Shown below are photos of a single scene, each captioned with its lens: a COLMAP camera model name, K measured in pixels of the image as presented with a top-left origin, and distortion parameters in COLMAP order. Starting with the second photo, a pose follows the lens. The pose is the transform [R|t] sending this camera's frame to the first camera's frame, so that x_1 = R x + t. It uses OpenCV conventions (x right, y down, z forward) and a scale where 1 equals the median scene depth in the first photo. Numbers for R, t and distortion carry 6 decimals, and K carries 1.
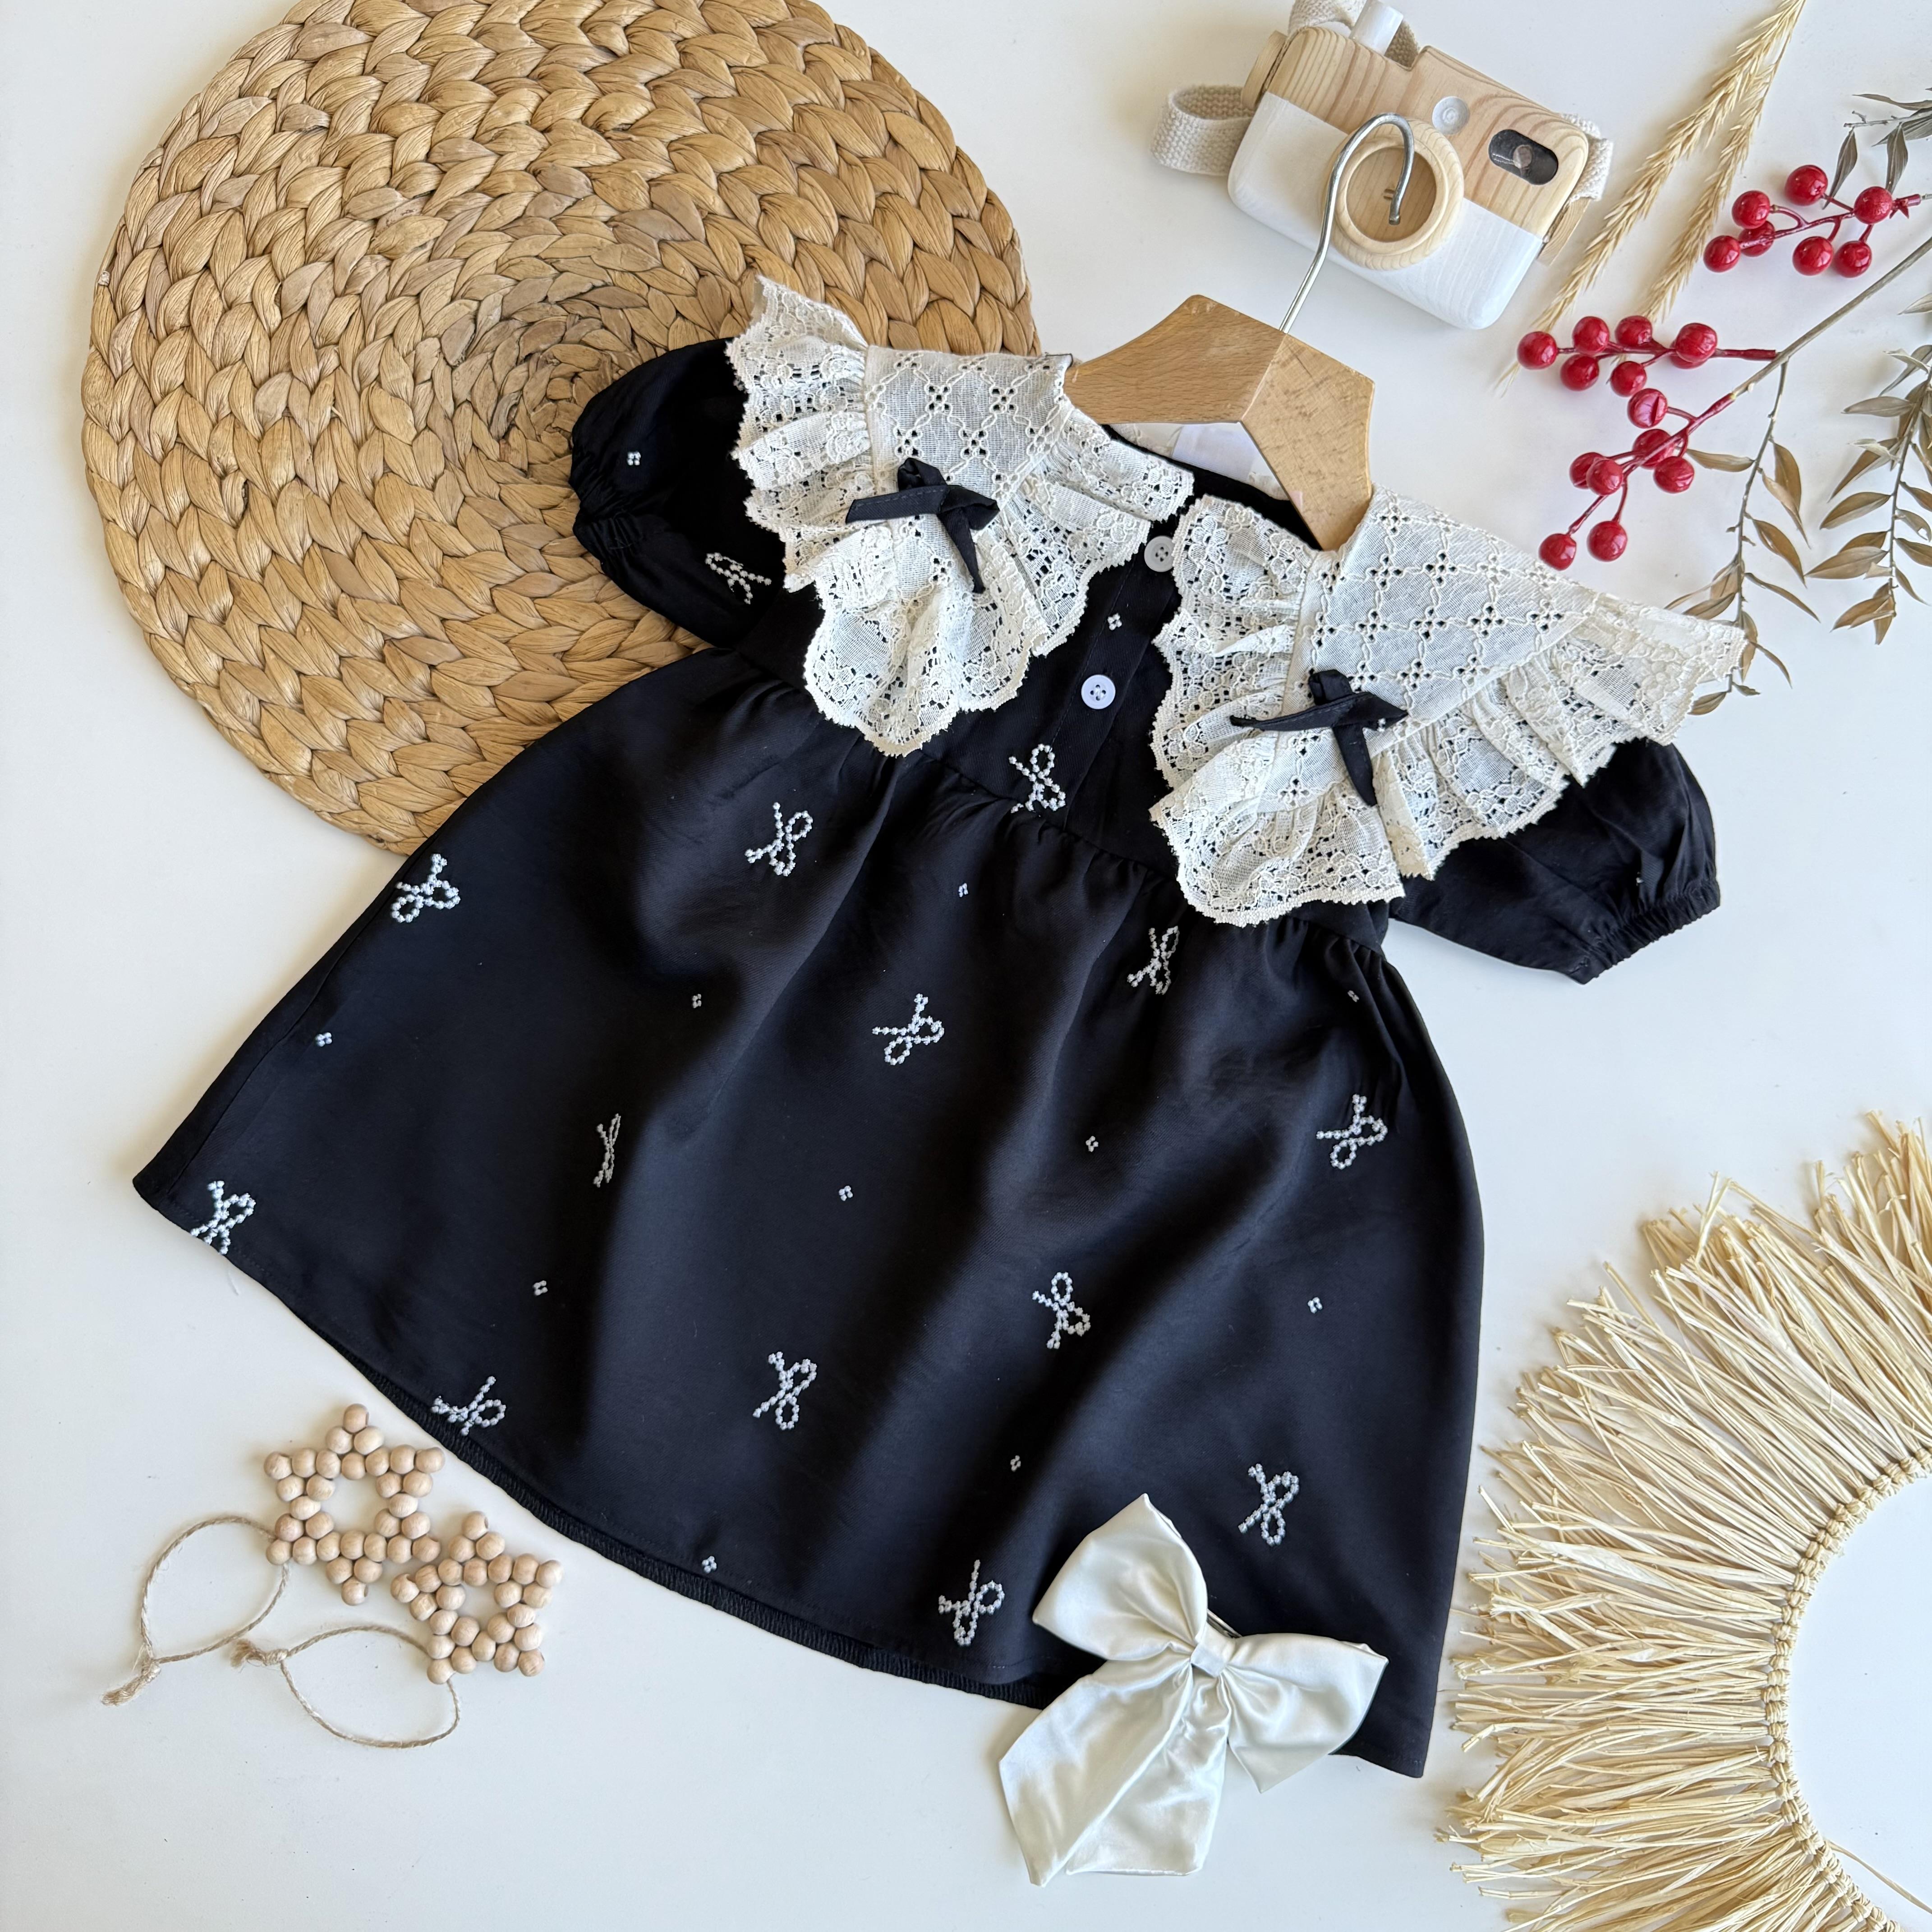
lens RADIAL K [[1840.7, 0, 966.0], [0, 1840.7, 966.0], [0, 0, 1]] dist [0.188251, -0.422779]
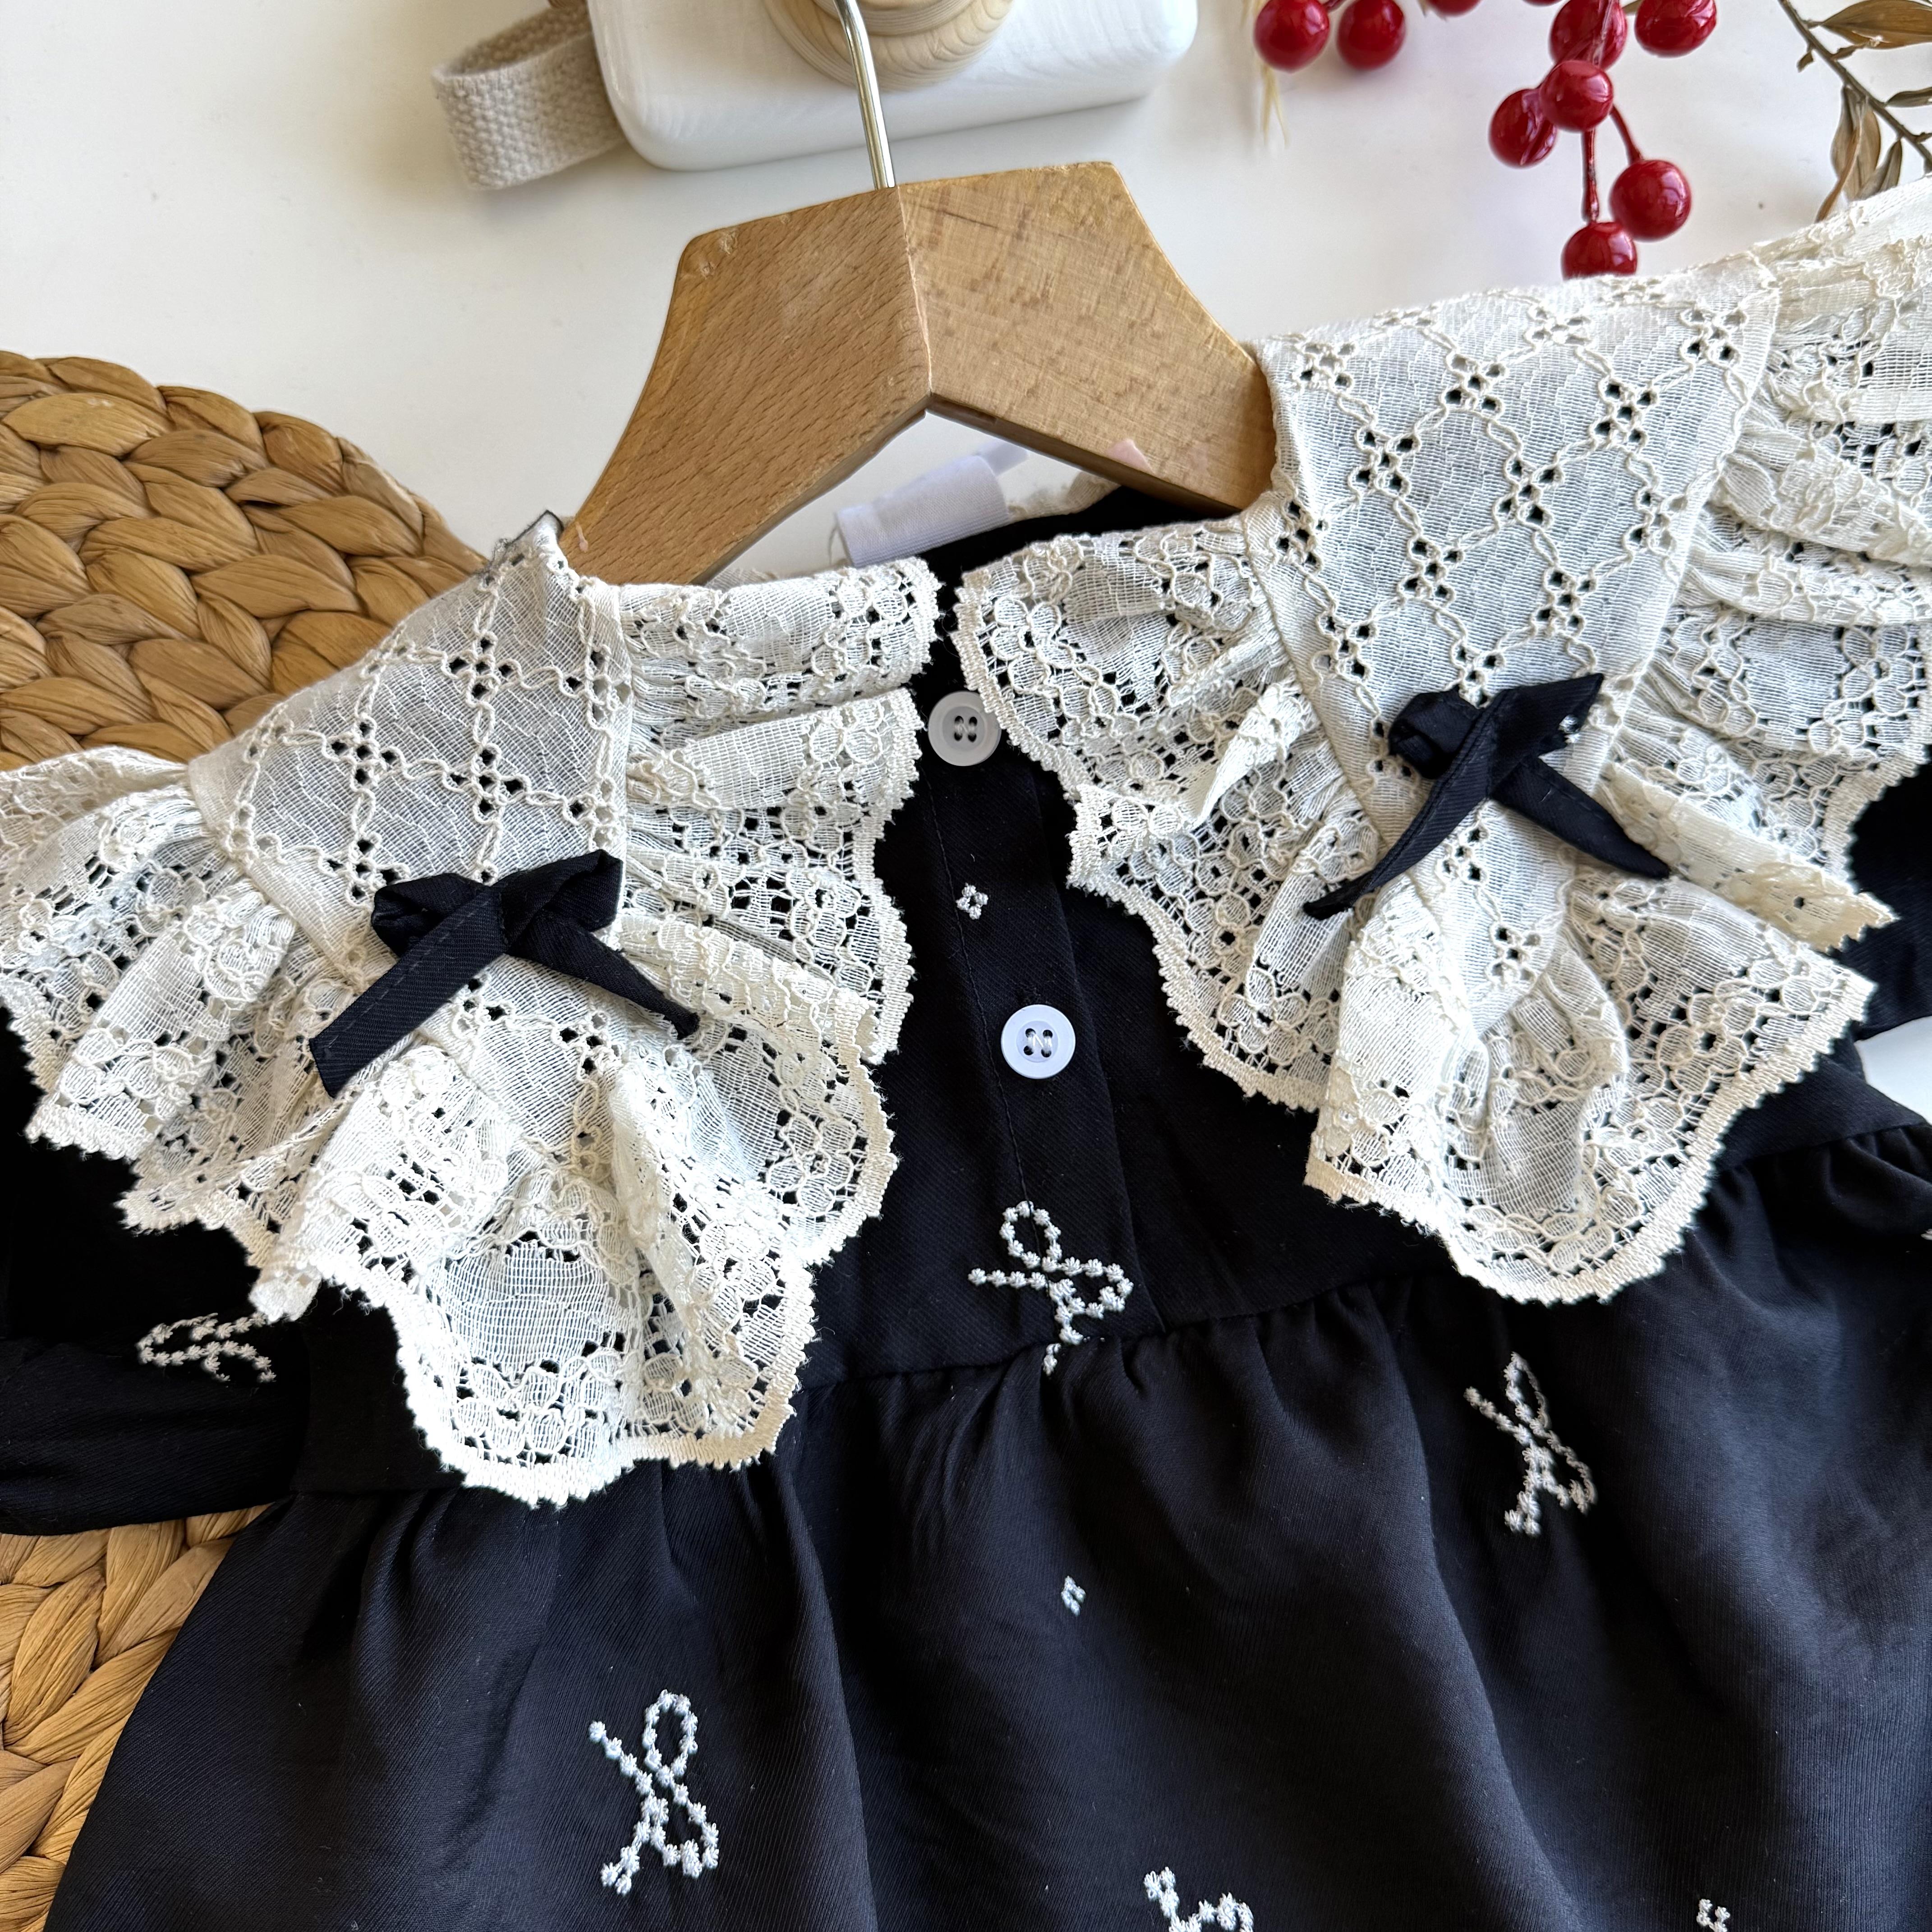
lens RADIAL K [[1819.6, 0, 966.0], [0, 1819.6, 966.0], [0, 0, 1]] dist [0.157249, -0.402535]
pose [[0.790659, -0.601212, 0.115767, 0.017497], [0.612223, 0.774395, -0.159669, -0.103235], [0.006345, 0.197119, 0.980359, 0.566348]]
